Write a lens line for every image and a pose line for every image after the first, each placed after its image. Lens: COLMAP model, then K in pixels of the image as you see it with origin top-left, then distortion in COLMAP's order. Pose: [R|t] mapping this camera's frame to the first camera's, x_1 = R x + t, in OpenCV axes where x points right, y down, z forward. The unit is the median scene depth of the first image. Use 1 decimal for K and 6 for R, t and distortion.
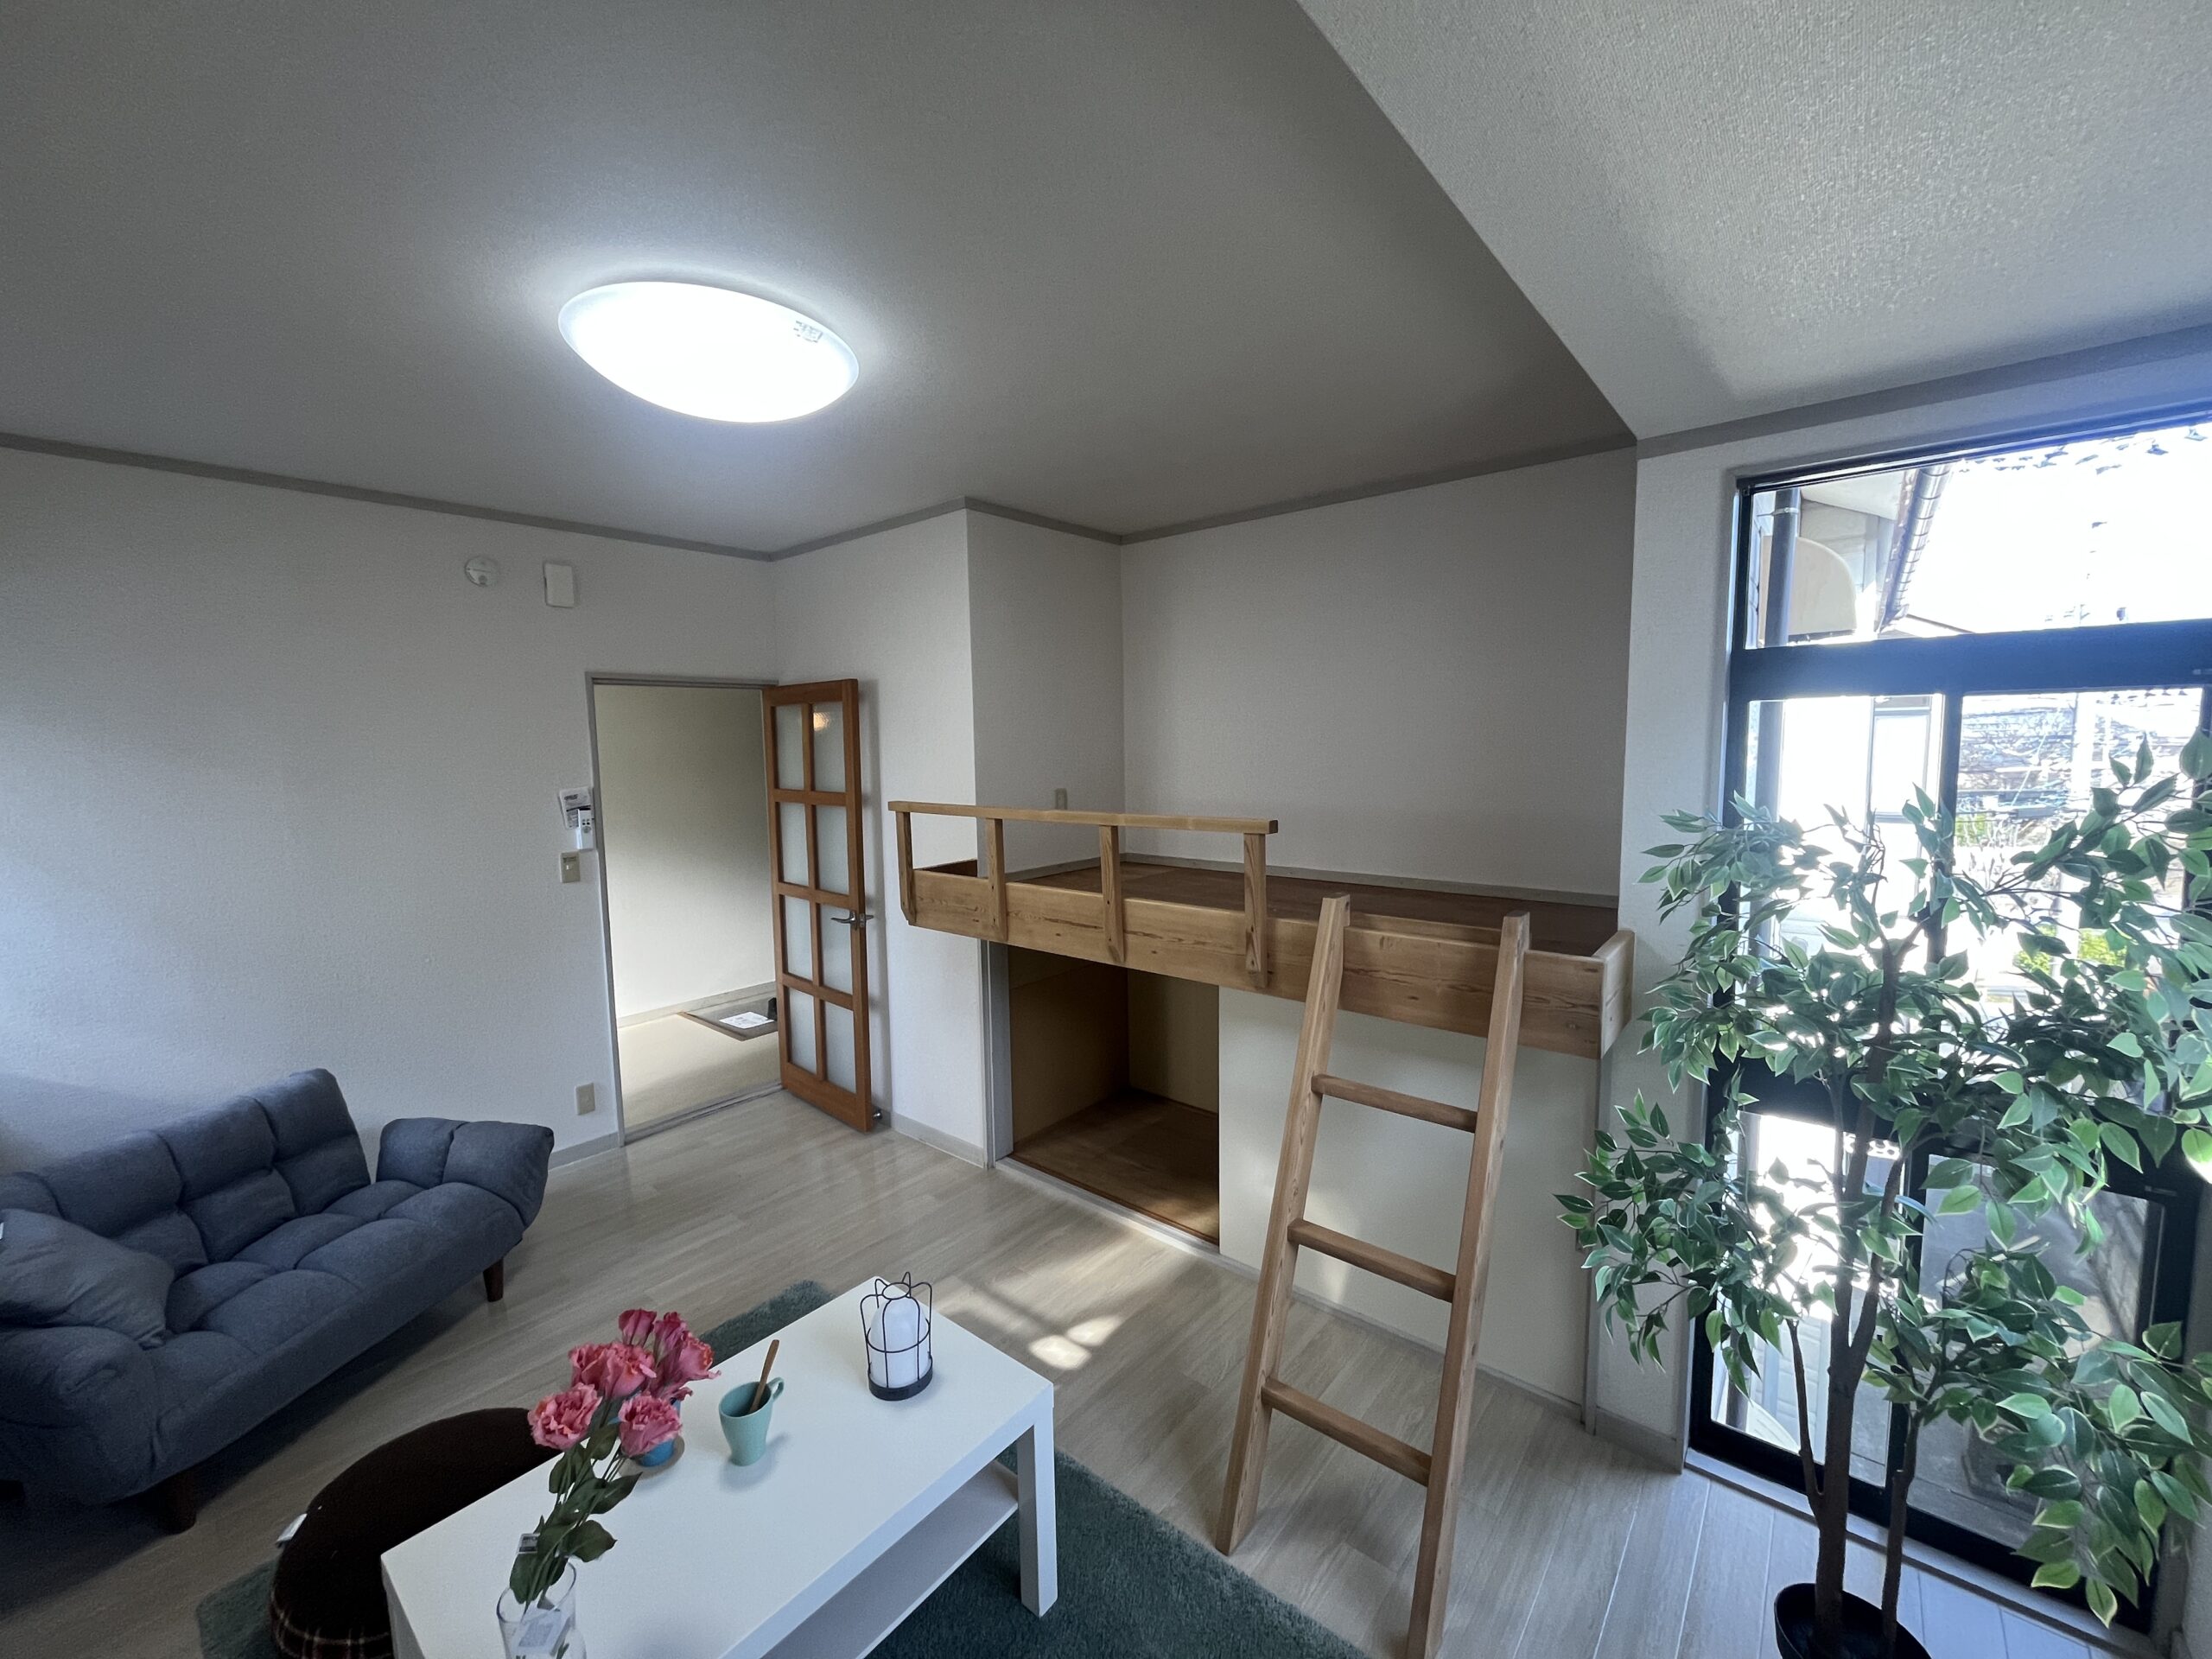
lens RADIAL K [[893.5, 0, 1110.5], [0, 893.5, 820.0], [0, 0, 1]] dist [-0.004050, -0.000413]
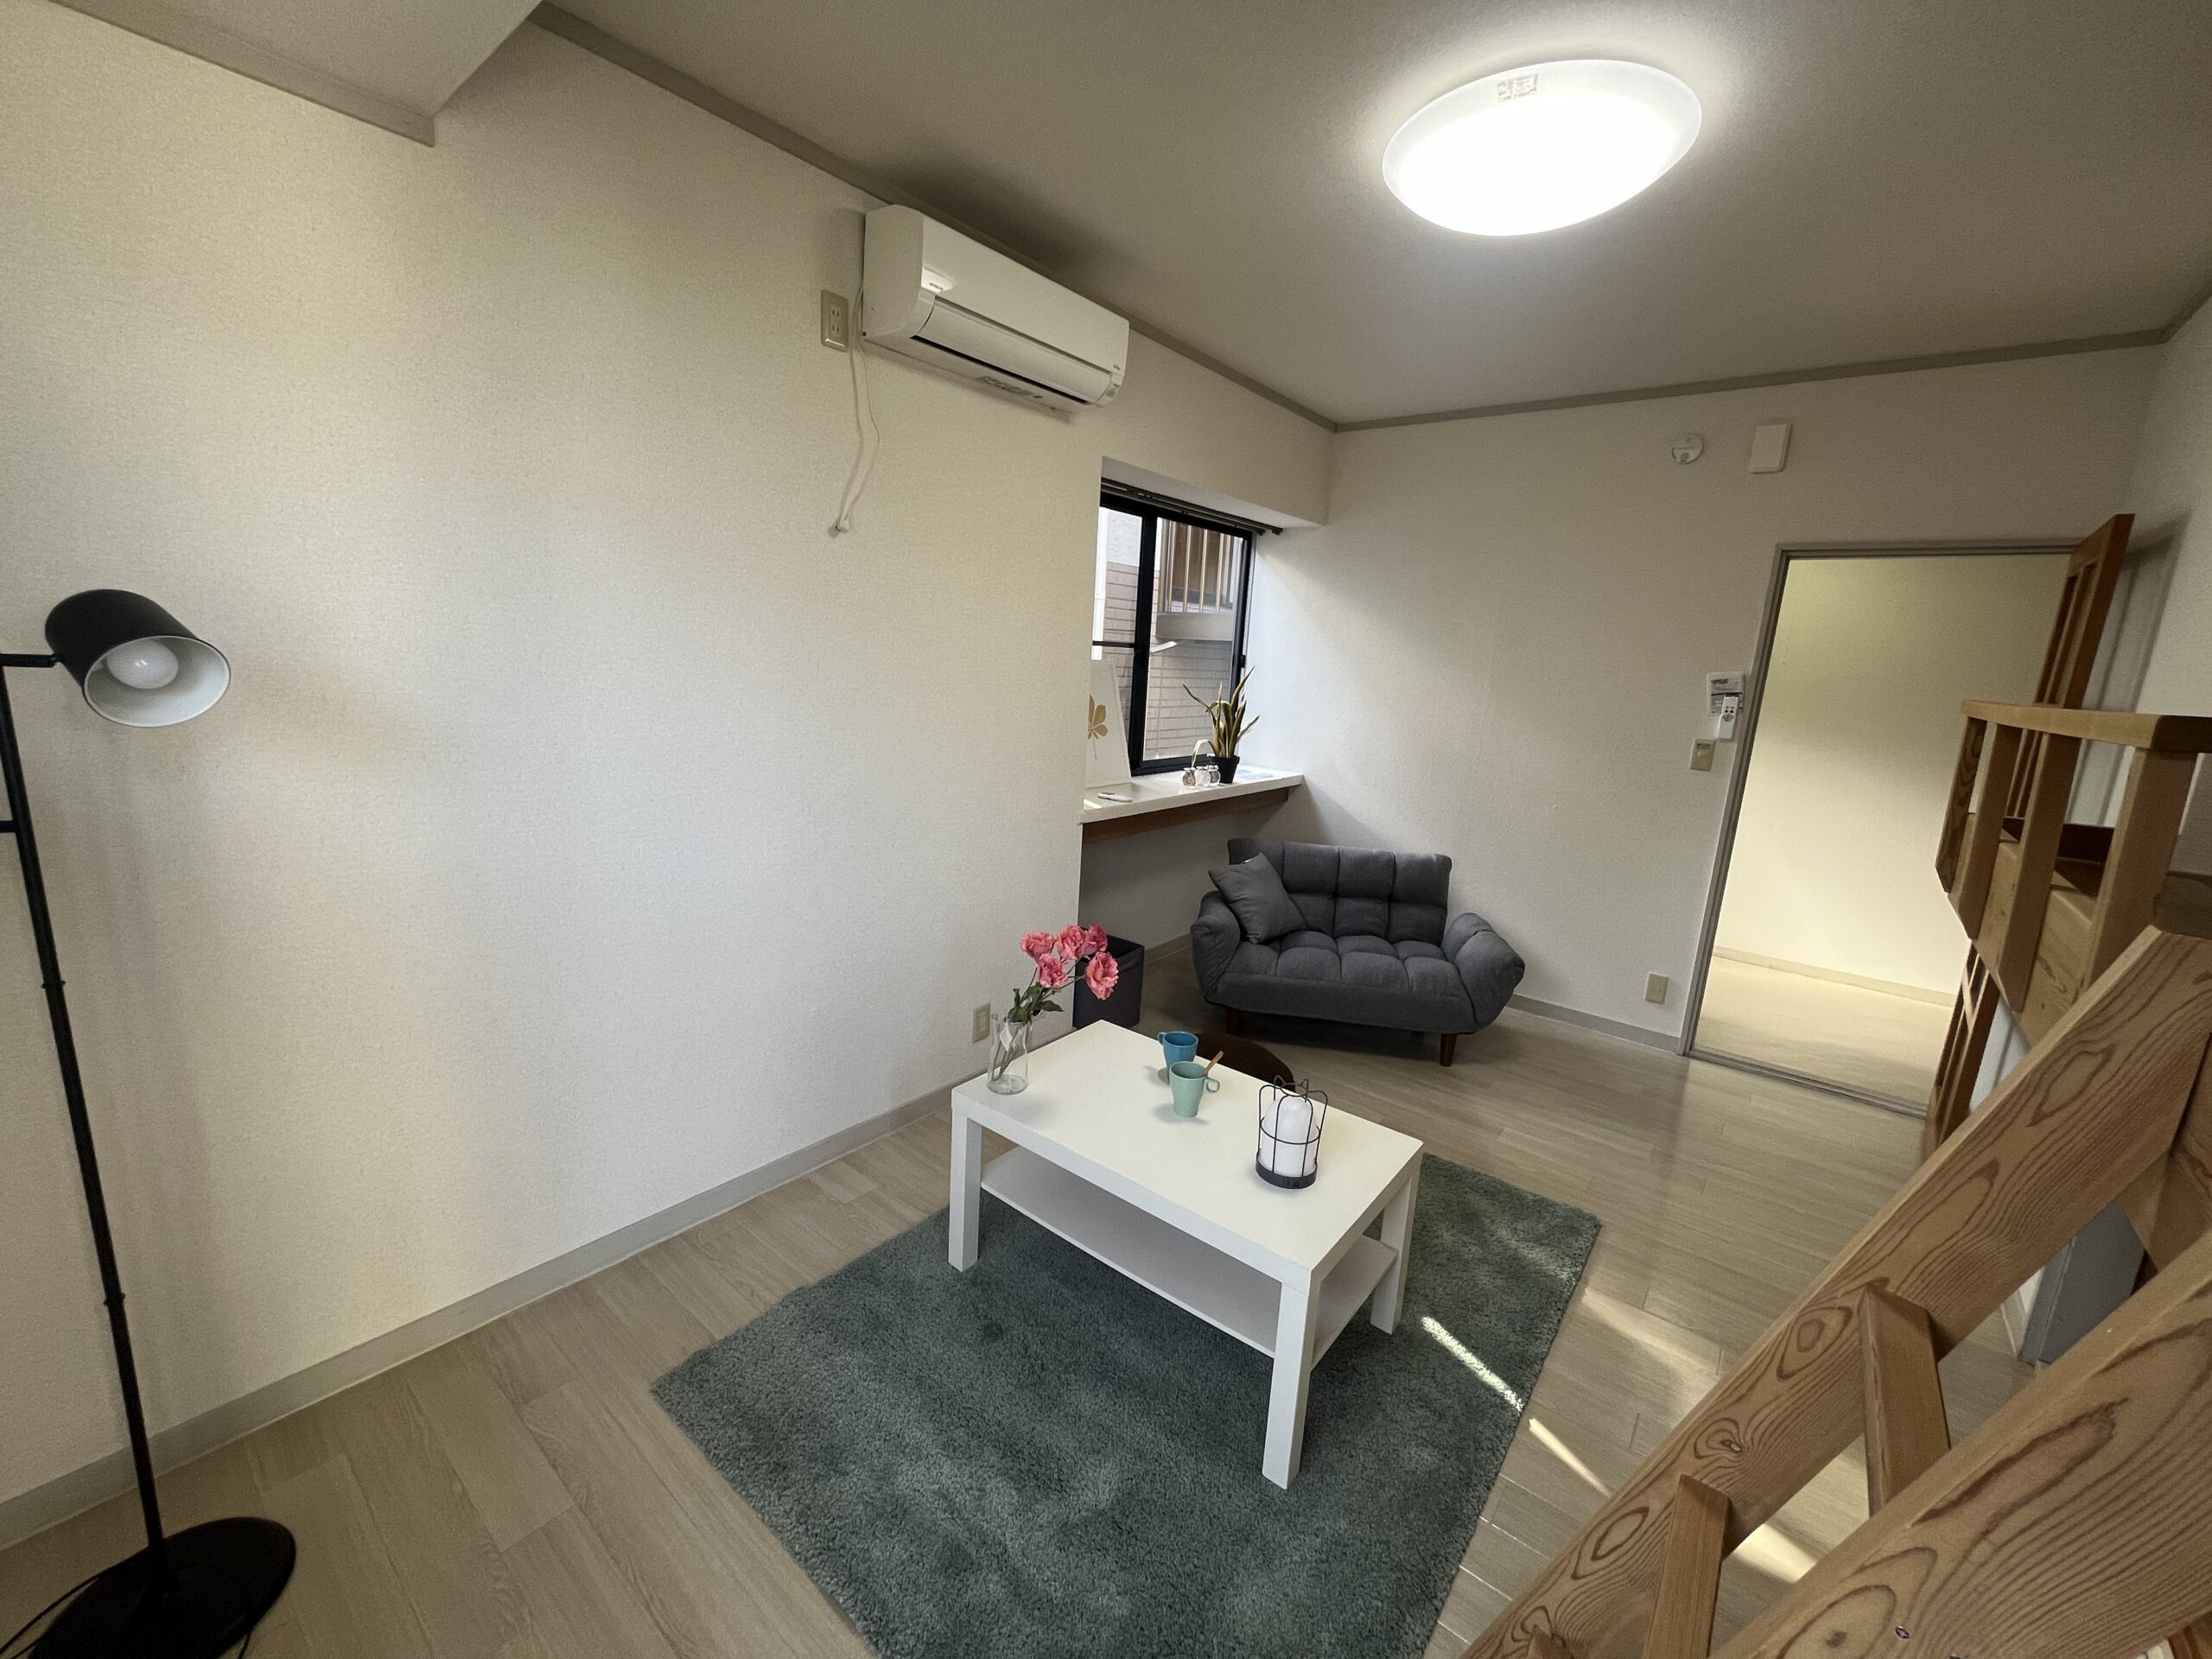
lens RADIAL K [[893.5, 0, 1100.9], [0, 893.5, 815.9], [0, 0, 1]] dist [-0.004050, -0.000413]
pose [[0.022794, 0.201634, -0.979196, 0.413345], [-0.149587, 0.969112, 0.196075, 0.031642], [0.988486, 0.142006, 0.052251, 0.395700]]
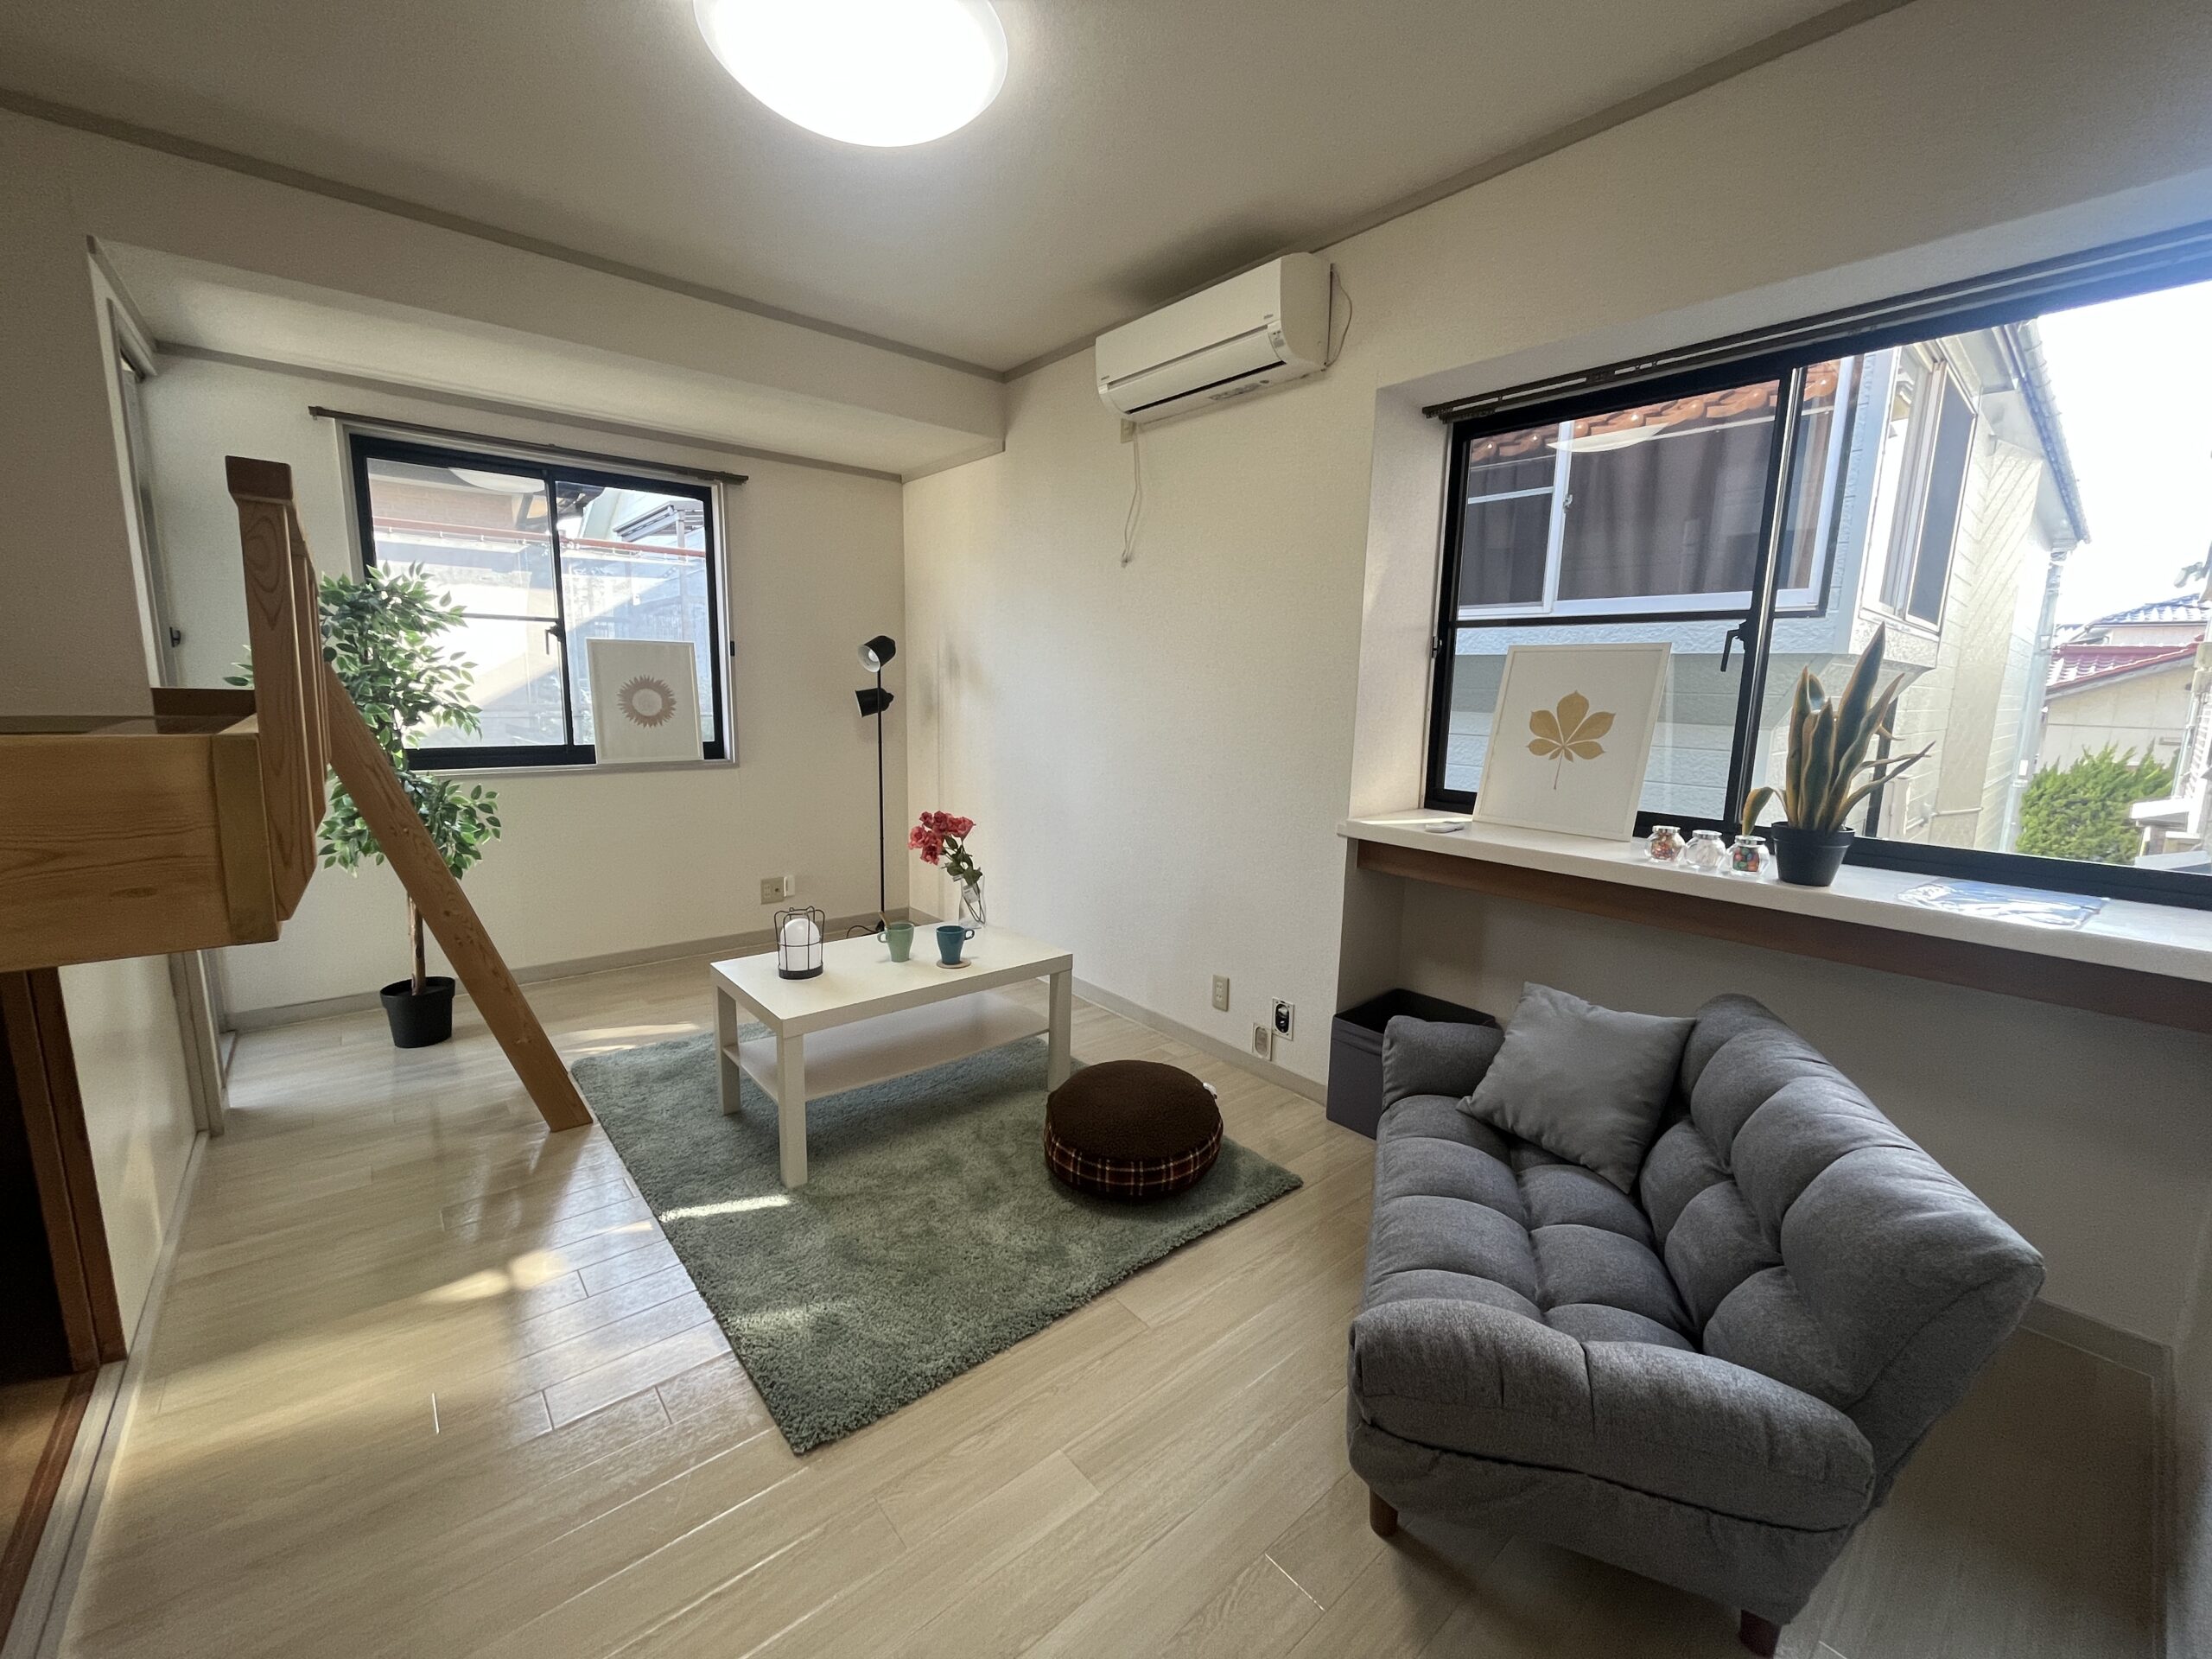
lens RADIAL K [[893.5, 0, 1112.0], [0, 893.5, 831.5], [0, 0, 1]] dist [-0.004050, -0.000413]
pose [[-0.986039, -0.038843, 0.161920, -0.576229], [0.003595, 0.967219, 0.253917, 0.020857], [-0.166475, 0.250954, -0.953576, 1.342554]]
